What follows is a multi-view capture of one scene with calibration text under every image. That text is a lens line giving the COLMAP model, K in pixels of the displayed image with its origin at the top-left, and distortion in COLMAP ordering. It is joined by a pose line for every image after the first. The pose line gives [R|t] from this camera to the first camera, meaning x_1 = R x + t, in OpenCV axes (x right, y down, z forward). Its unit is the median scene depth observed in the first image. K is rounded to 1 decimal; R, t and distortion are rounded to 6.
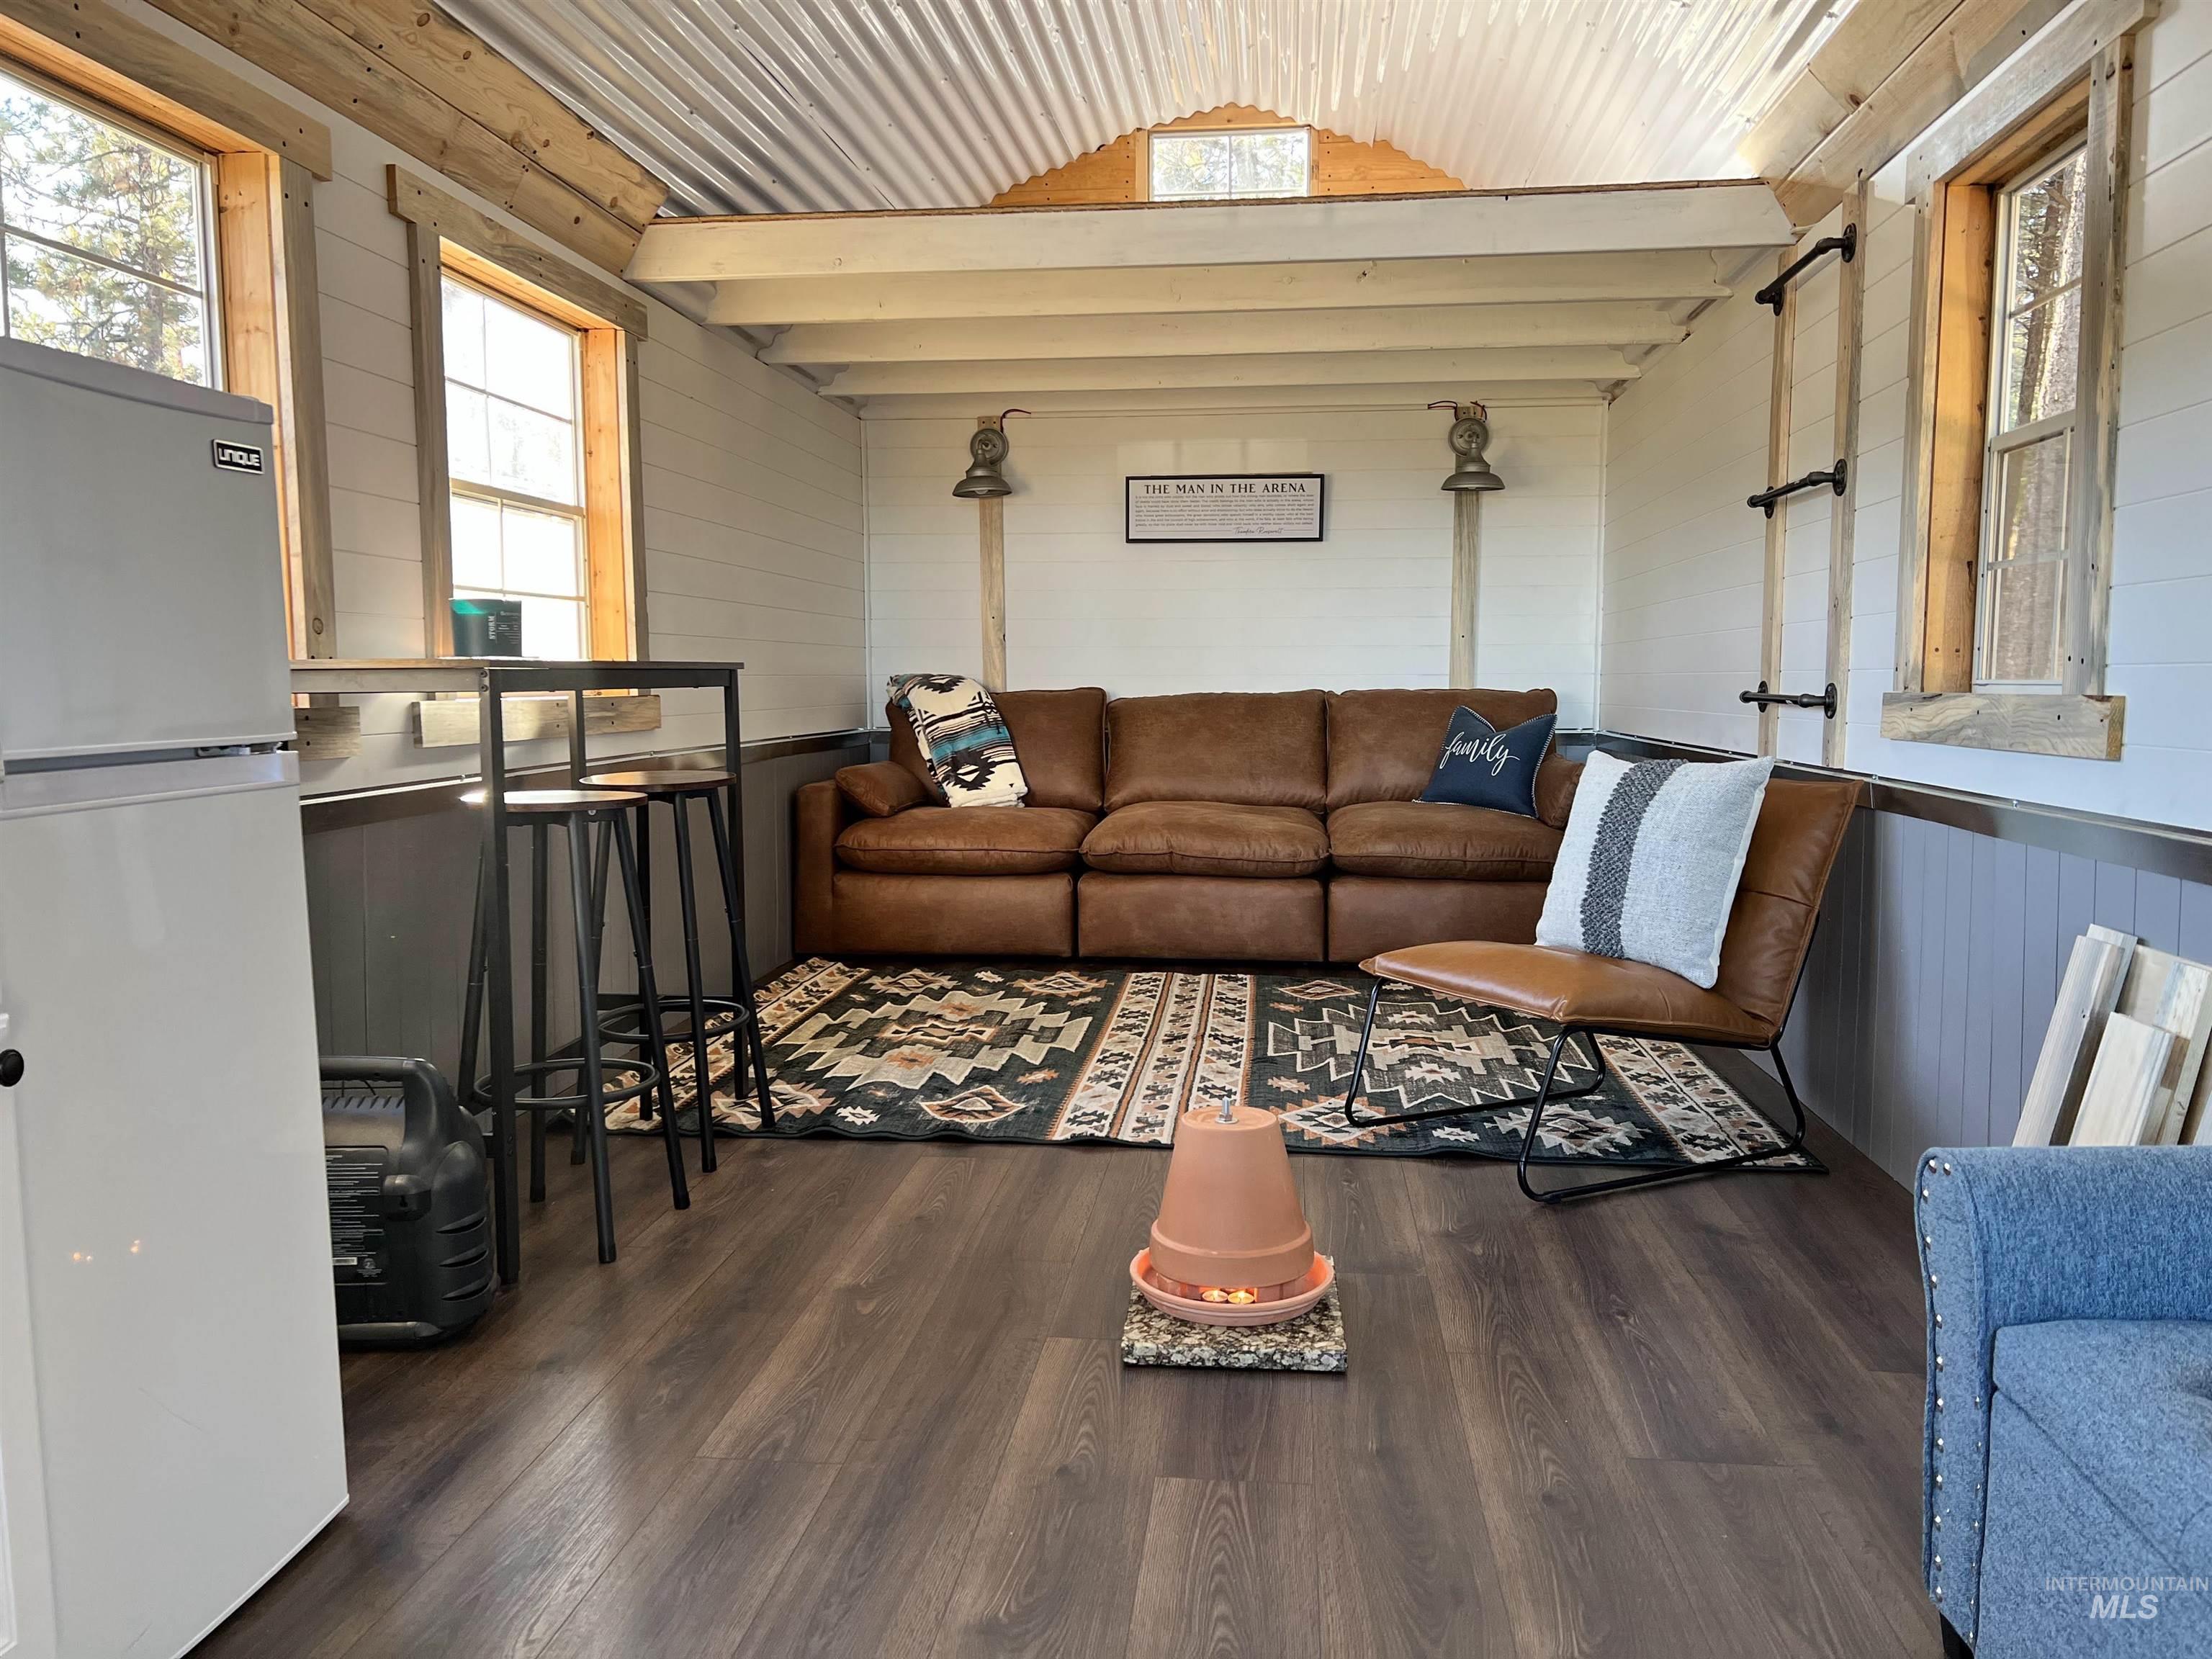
lens RADIAL K [[1635.0, 0, 1106.0], [0, 1635.0, 829.5], [0, 0, 1]] dist [0.061092, -0.072428]
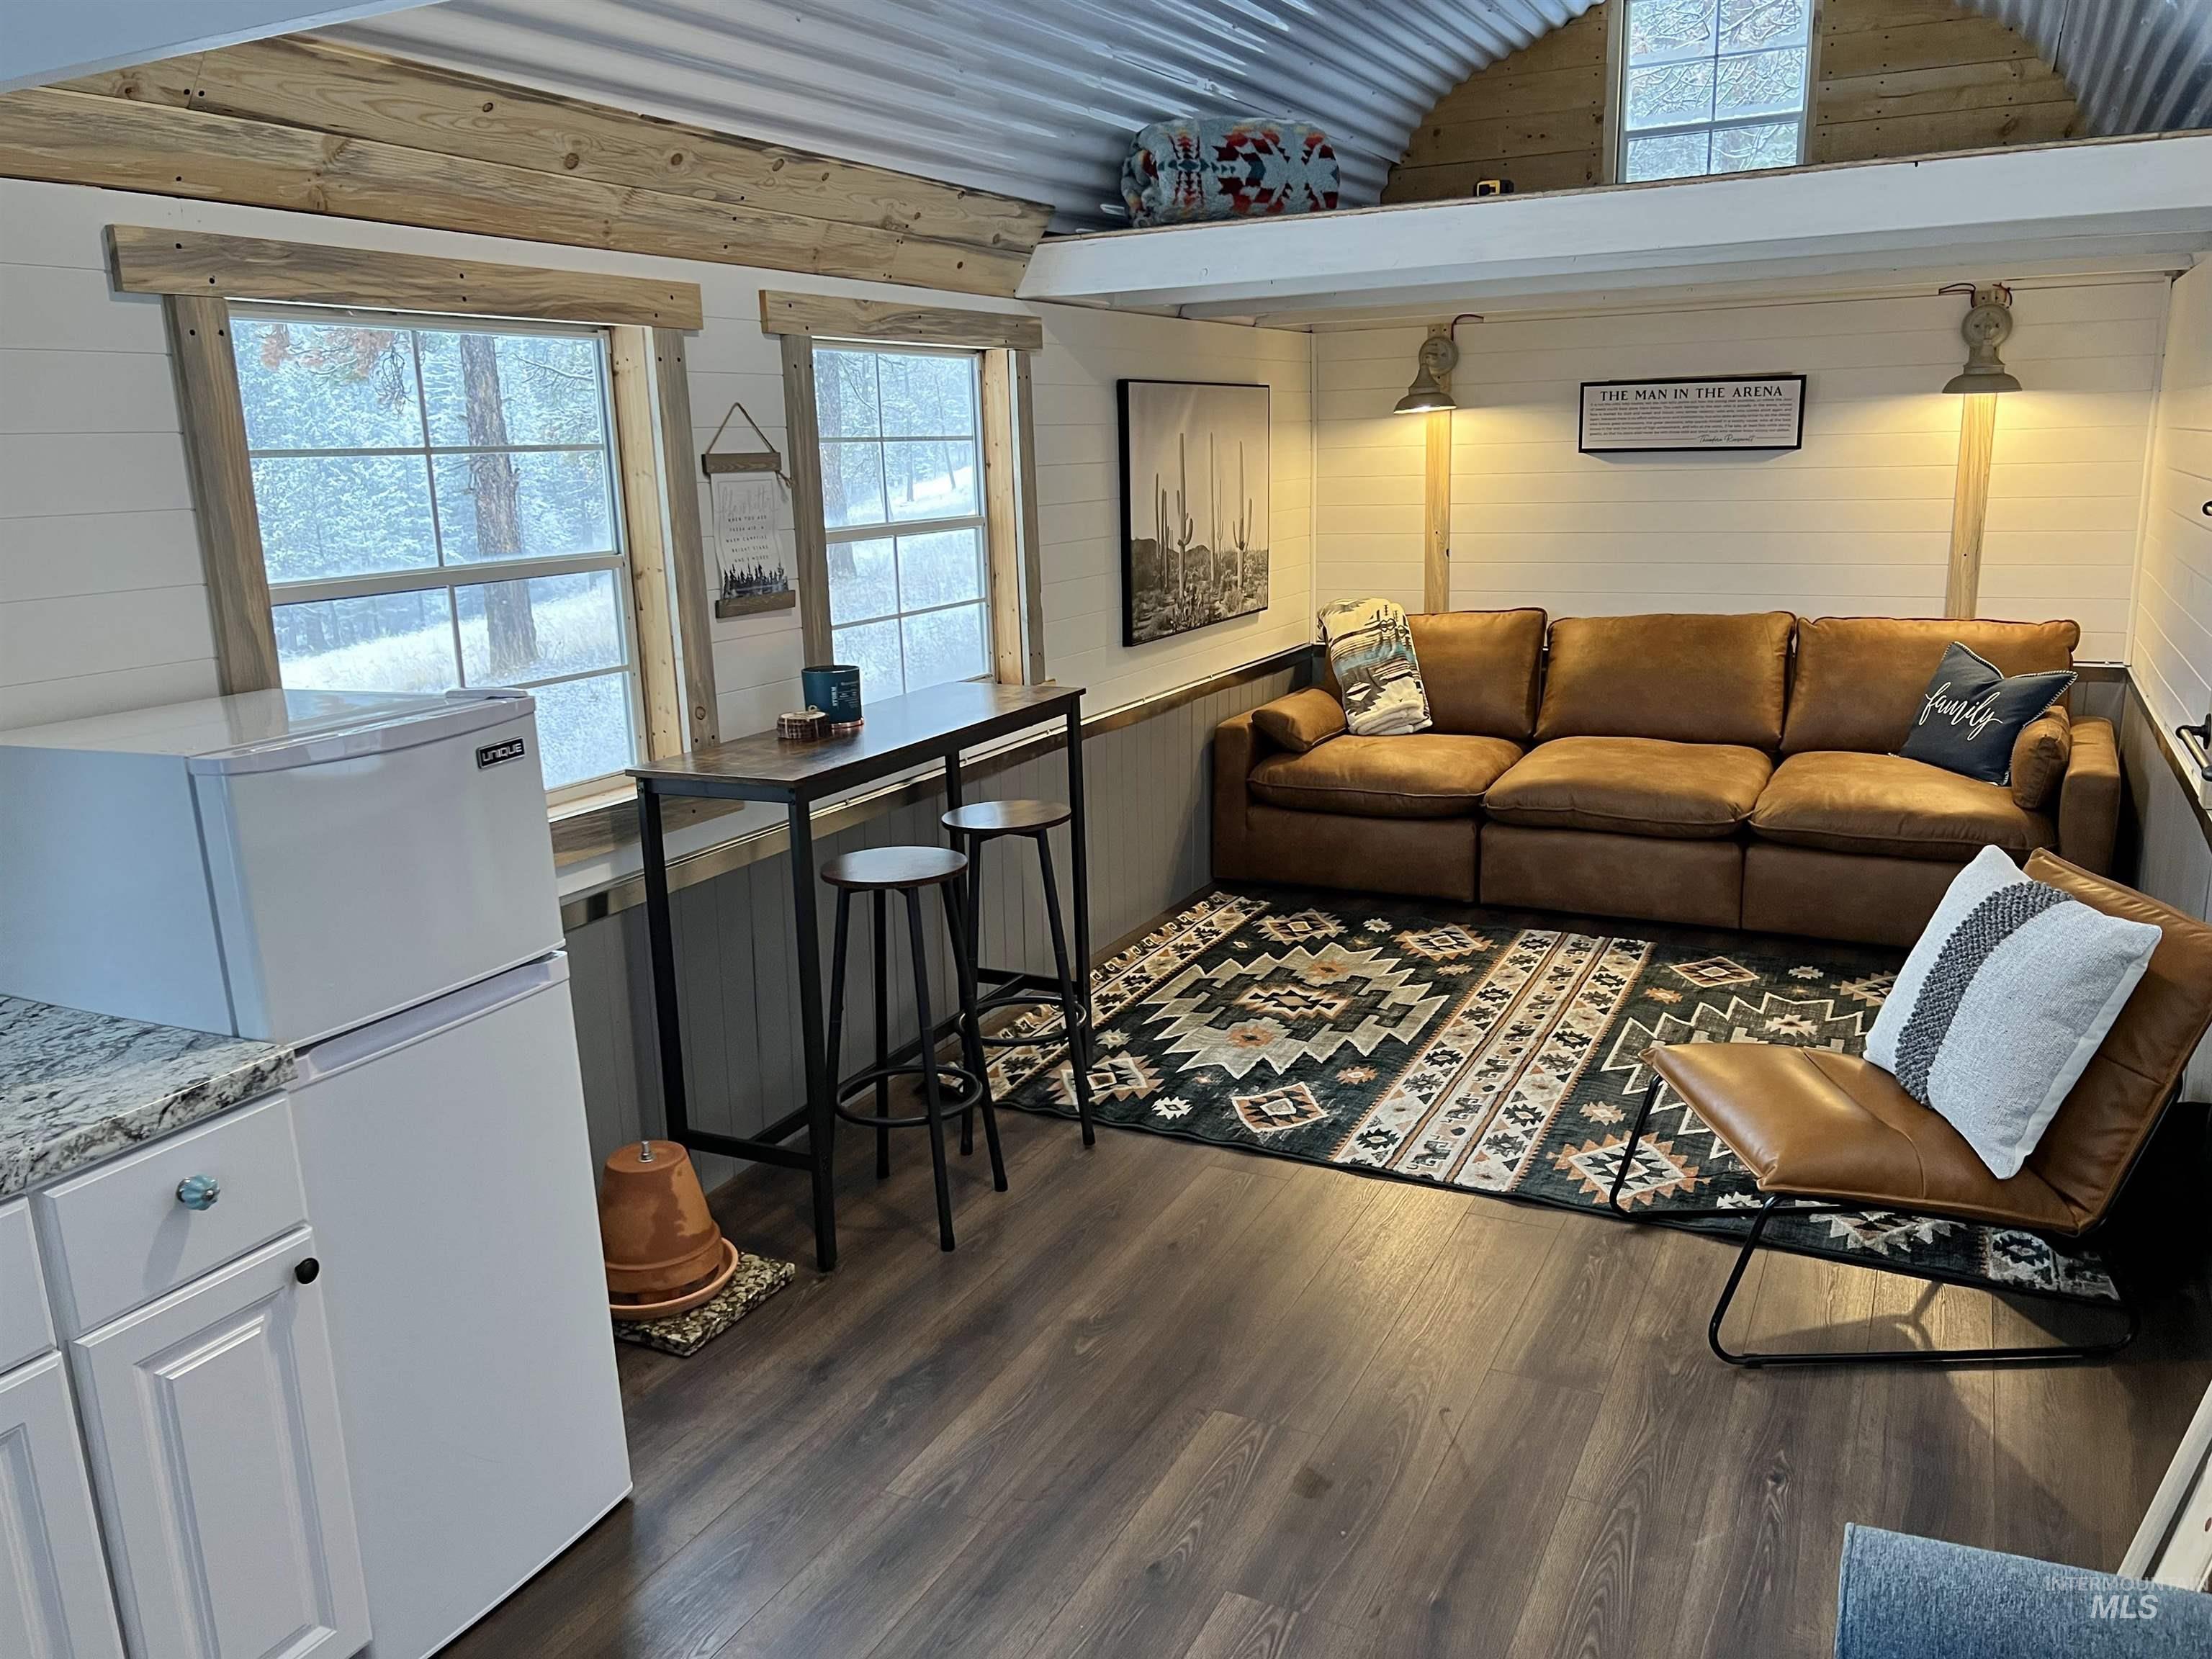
lens RADIAL K [[1629.2, 0, 1095.7], [0, 1629.2, 828.3], [0, 0, 1]] dist [0.105858, -0.272922]
pose [[0.935479, 0.057984, -0.348594, 0.162790], [-0.008943, 0.990015, 0.140677, -0.156203], [0.353270, -0.128483, 0.926656, -0.018049]]
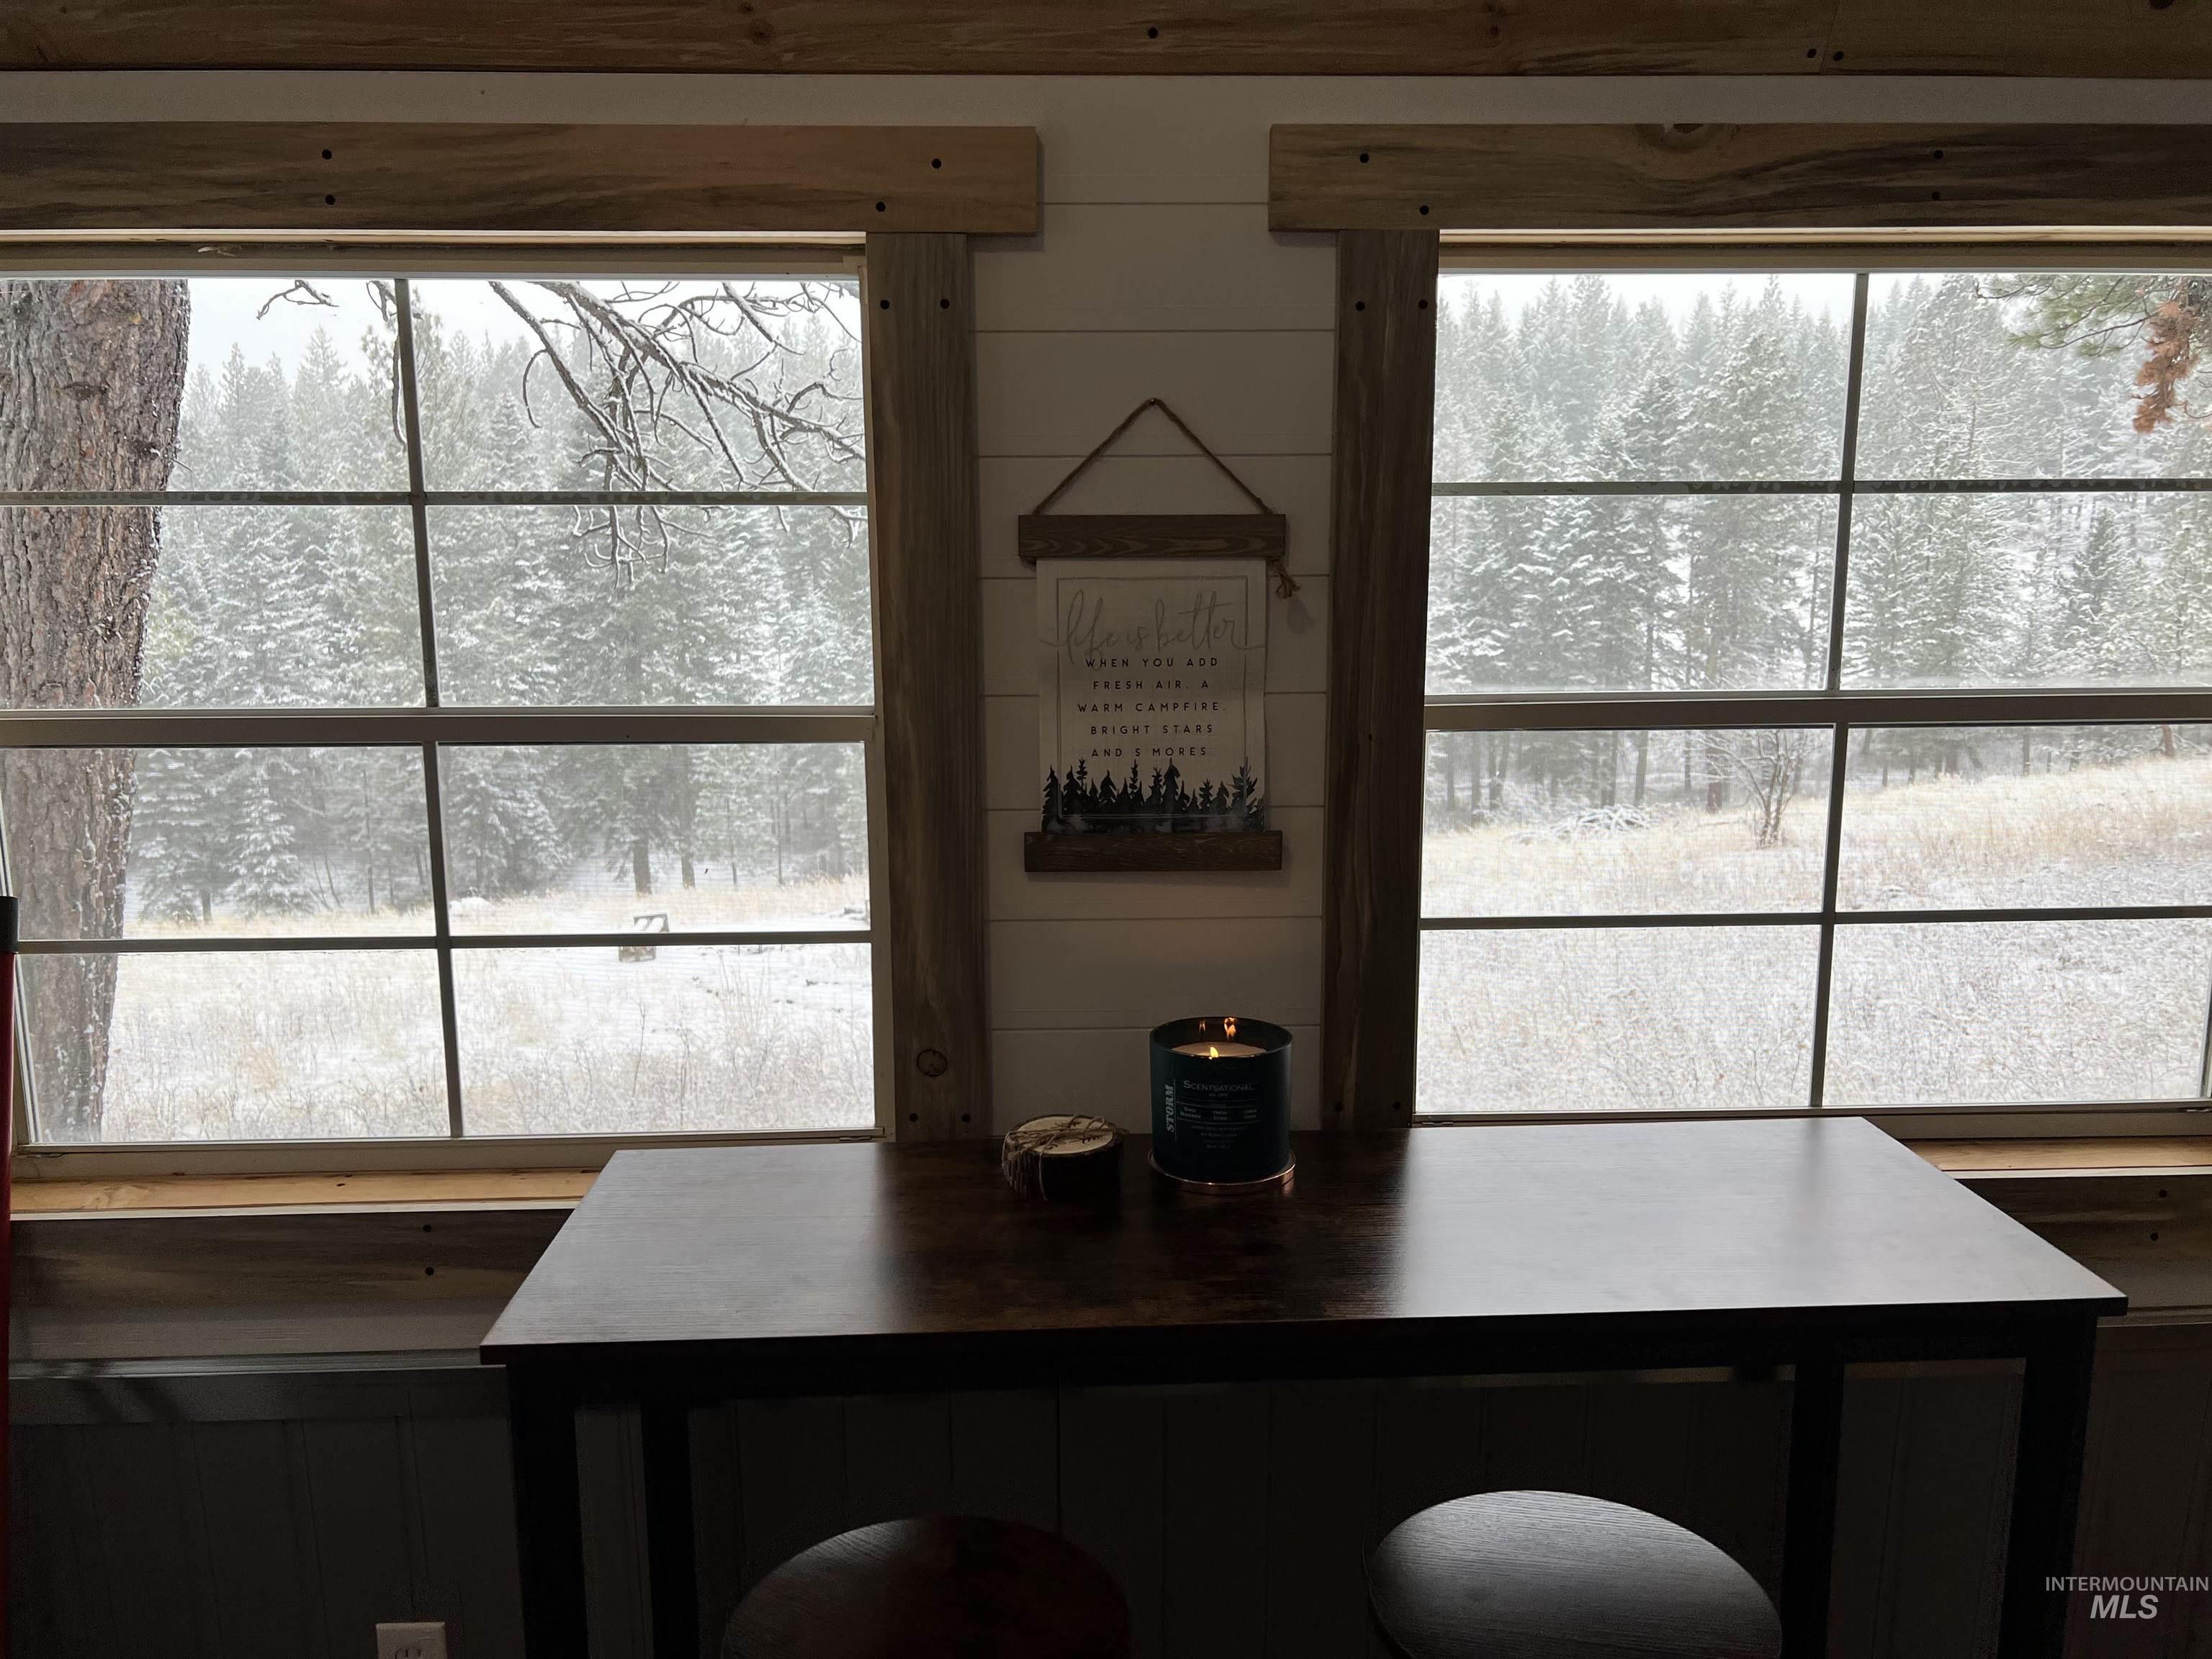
lens RADIAL K [[1692.2, 0, 1132.1], [0, 1692.2, 855.0], [0, 0, 1]] dist [0.106456, -0.174388]
pose [[0.147500, 0.173518, -0.973722, 0.066797], [-0.094389, 0.982467, 0.160778, -0.217079], [0.984548, 0.068193, 0.161292, 0.716196]]
